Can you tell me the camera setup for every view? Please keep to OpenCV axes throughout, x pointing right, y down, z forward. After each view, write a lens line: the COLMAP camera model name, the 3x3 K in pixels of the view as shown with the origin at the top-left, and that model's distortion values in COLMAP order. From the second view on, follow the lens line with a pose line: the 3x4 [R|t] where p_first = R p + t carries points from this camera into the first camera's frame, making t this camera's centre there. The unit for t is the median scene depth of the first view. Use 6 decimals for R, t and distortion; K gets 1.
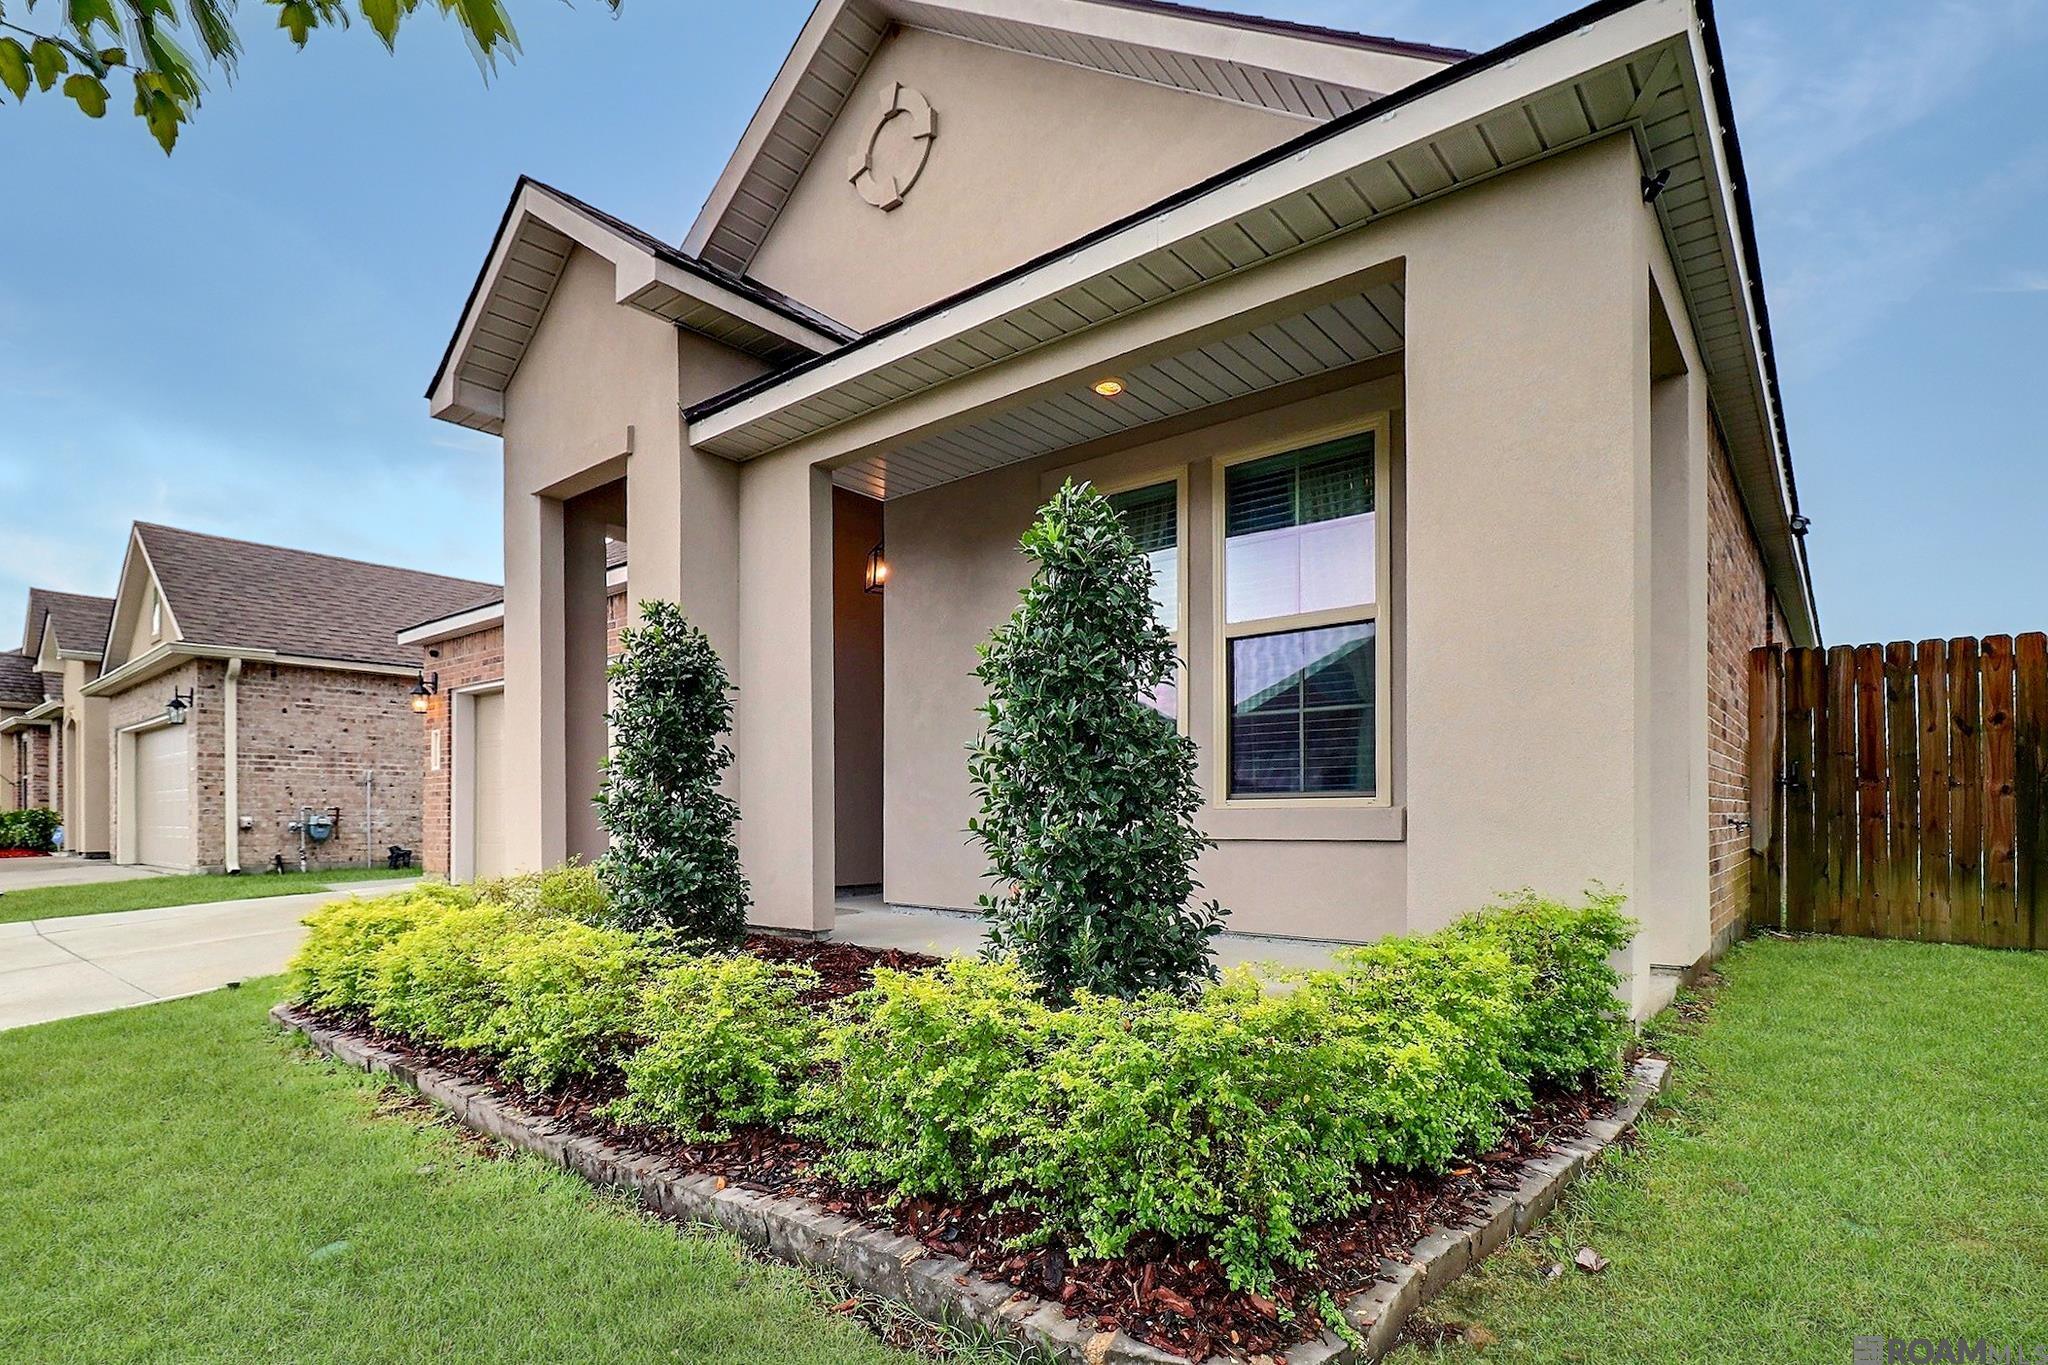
lens RADIAL K [[996.8, 0, 1023.8], [0, 996.8, 818.4], [0, 0, 1]] dist [-0.001466, -0.000952]
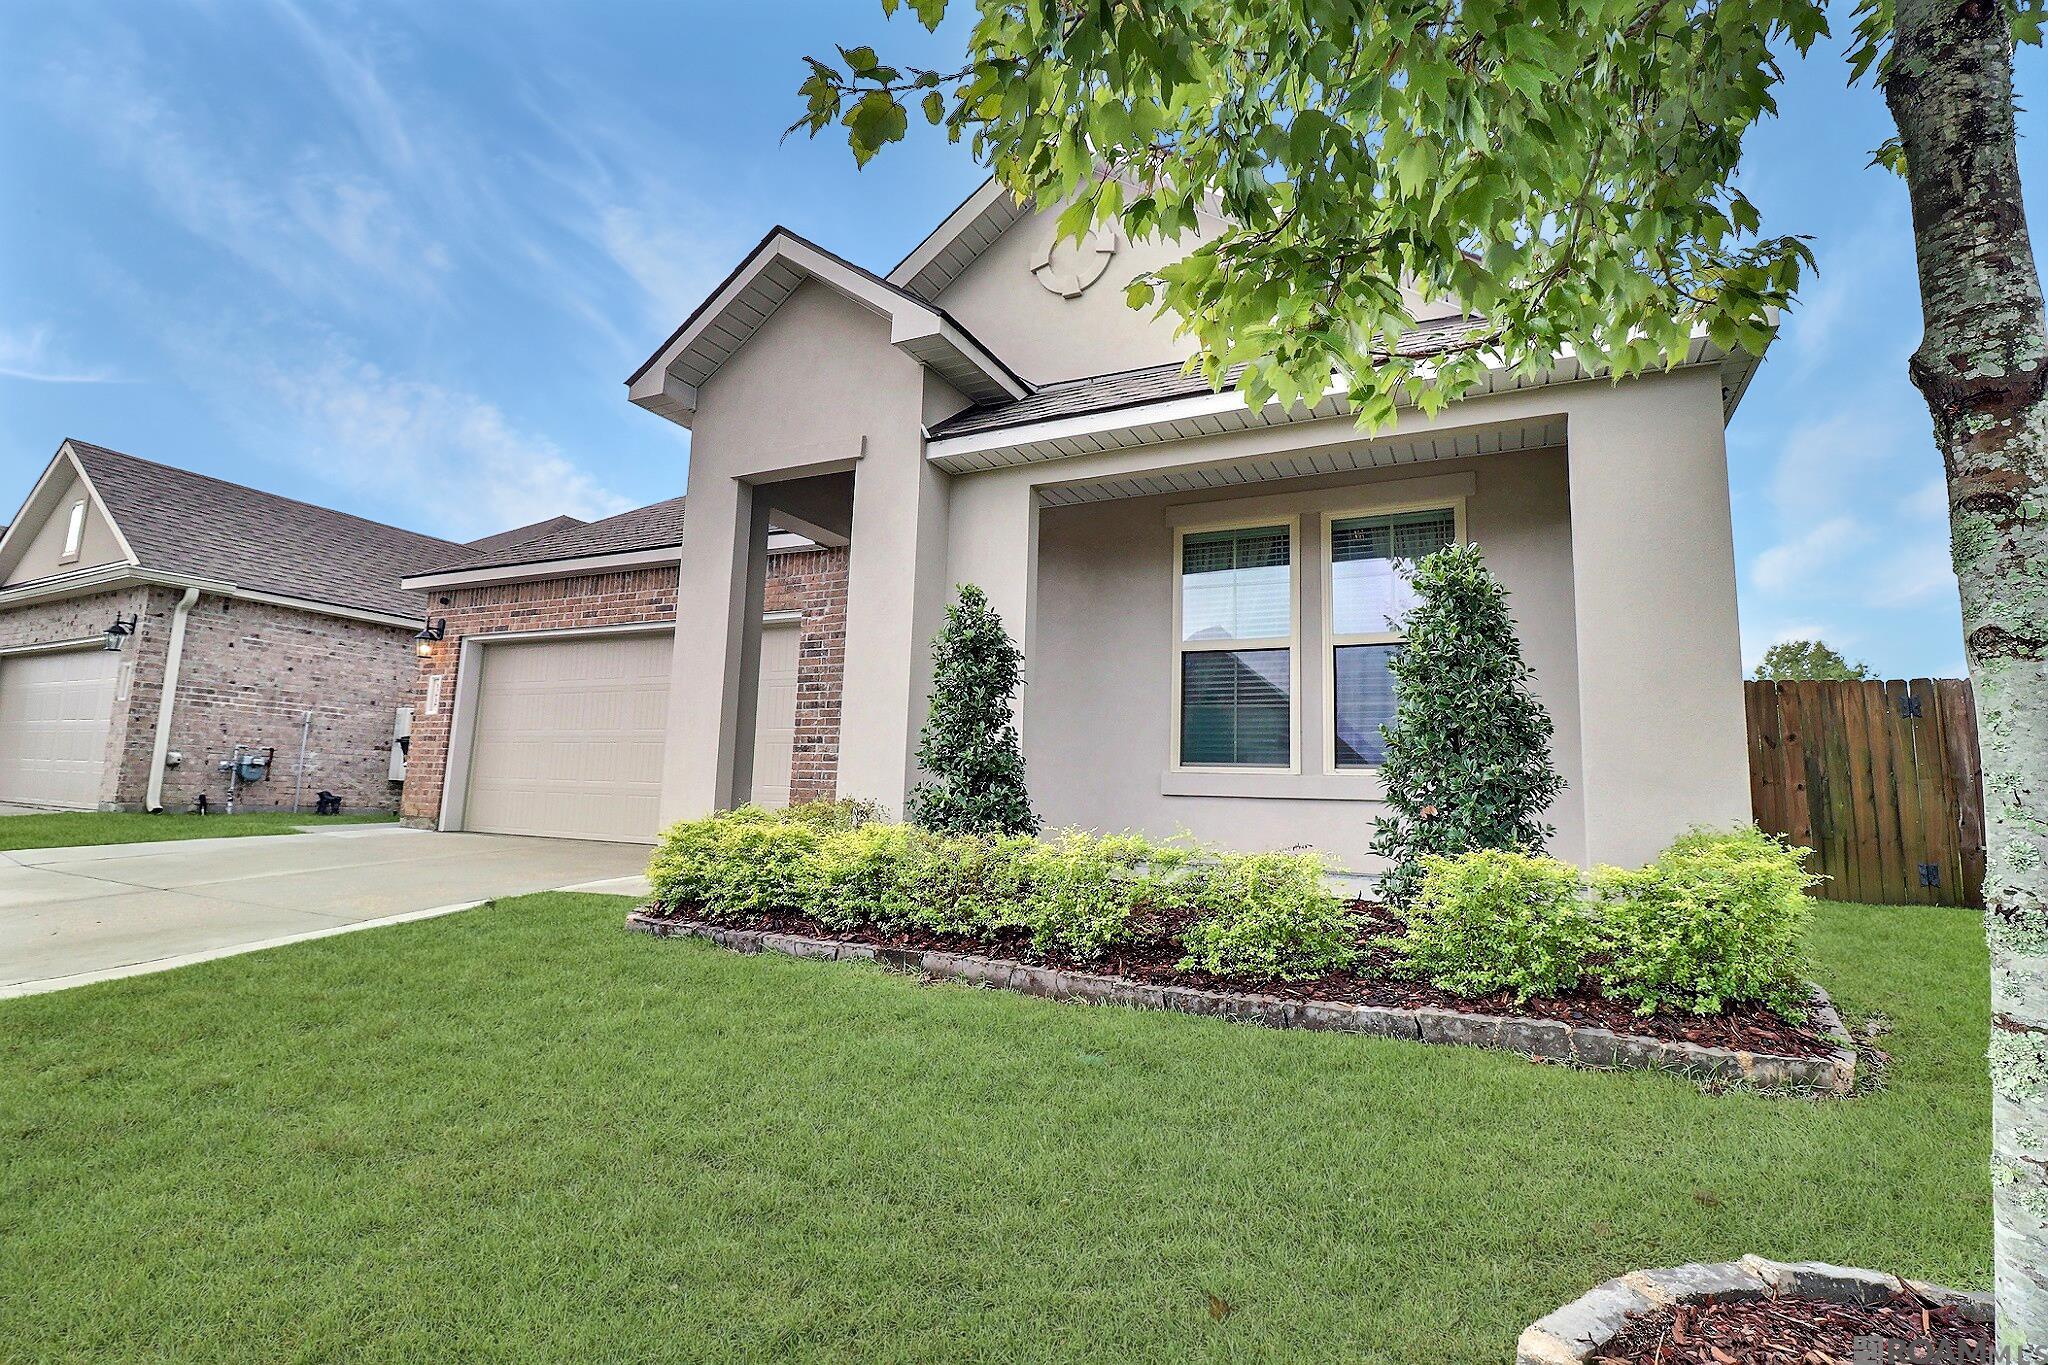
lens RADIAL K [[938.3, 0, 1024.0], [0, 938.3, 682.5], [0, 0, 1]] dist [-0.001416, -0.000195]
pose [[0.976056, 0.063637, 0.208002, -0.188135], [-0.037208, 0.991000, -0.128587, 0.017403], [-0.214313, 0.117769, 0.969639, -0.046686]]
